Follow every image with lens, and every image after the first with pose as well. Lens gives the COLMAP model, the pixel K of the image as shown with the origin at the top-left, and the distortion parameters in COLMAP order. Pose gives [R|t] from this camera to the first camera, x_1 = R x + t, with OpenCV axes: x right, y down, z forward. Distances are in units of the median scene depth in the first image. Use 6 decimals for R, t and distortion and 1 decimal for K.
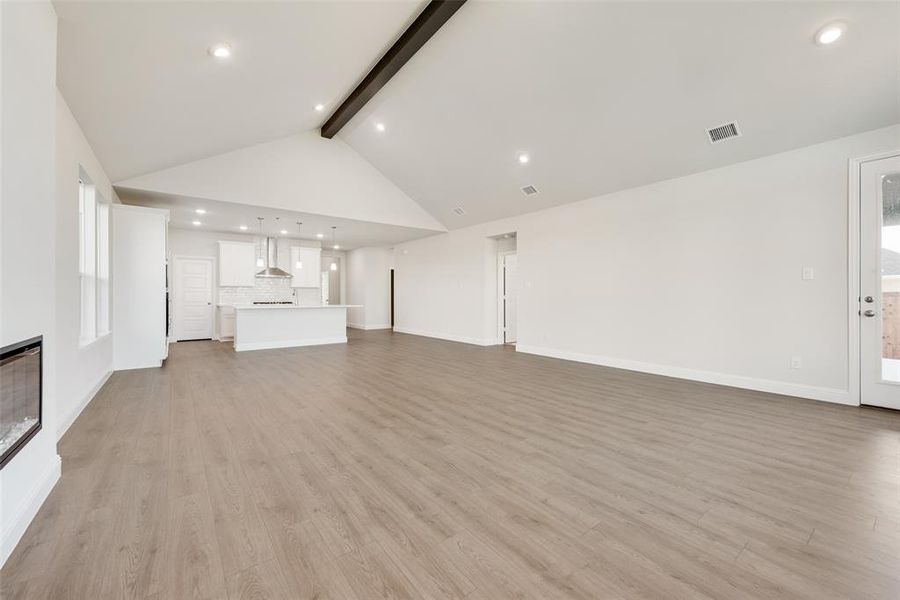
lens RADIAL K [[356.9, 0, 457.0], [0, 356.9, 296.4], [0, 0, 1]] dist [0.009292, -0.001000]
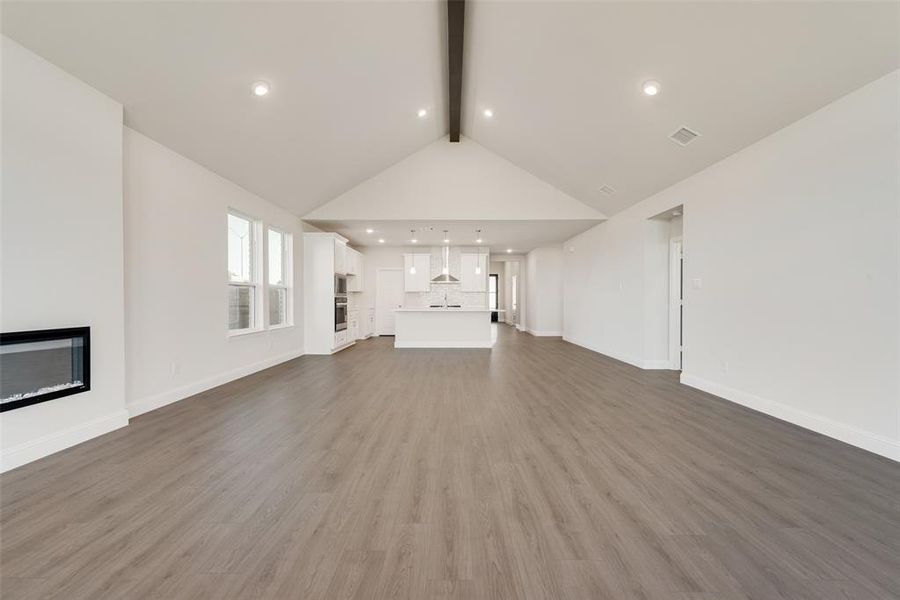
lens RADIAL K [[356.9, 0, 451.2], [0, 356.9, 302.9], [0, 0, 1]] dist [0.009292, -0.001000]
pose [[0.784640, 0.005363, -0.619928, 0.225014], [-0.001342, 0.999975, 0.006953, -0.000470], [0.619950, -0.004623, 0.784628, 0.189046]]
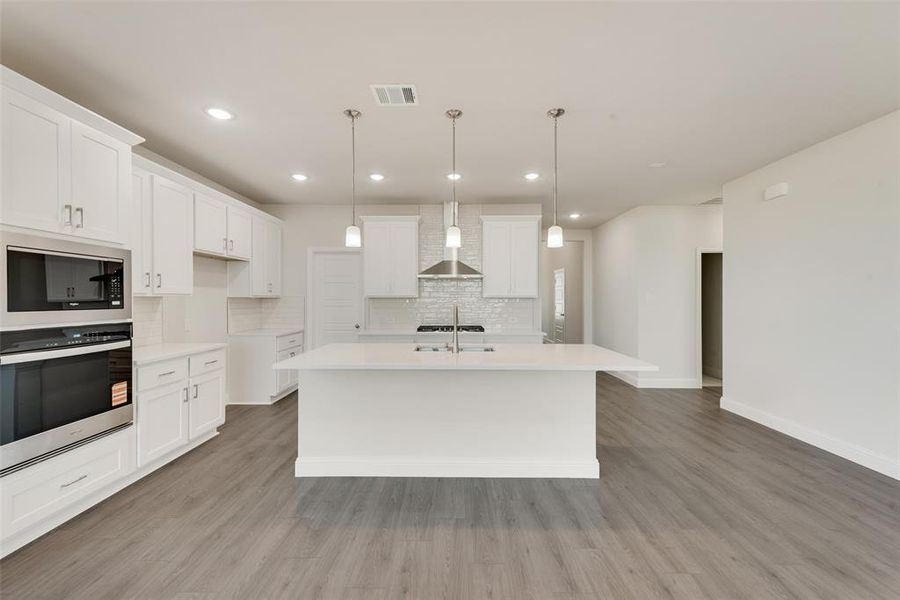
lens RADIAL K [[356.9, 0, 446.8], [0, 356.9, 301.1], [0, 0, 1]] dist [0.009292, -0.001000]
pose [[0.774818, 0.005746, -0.632159, -0.235873], [-0.001526, 0.999973, 0.007220, -0.029916], [0.632183, -0.004629, 0.774805, 0.741521]]
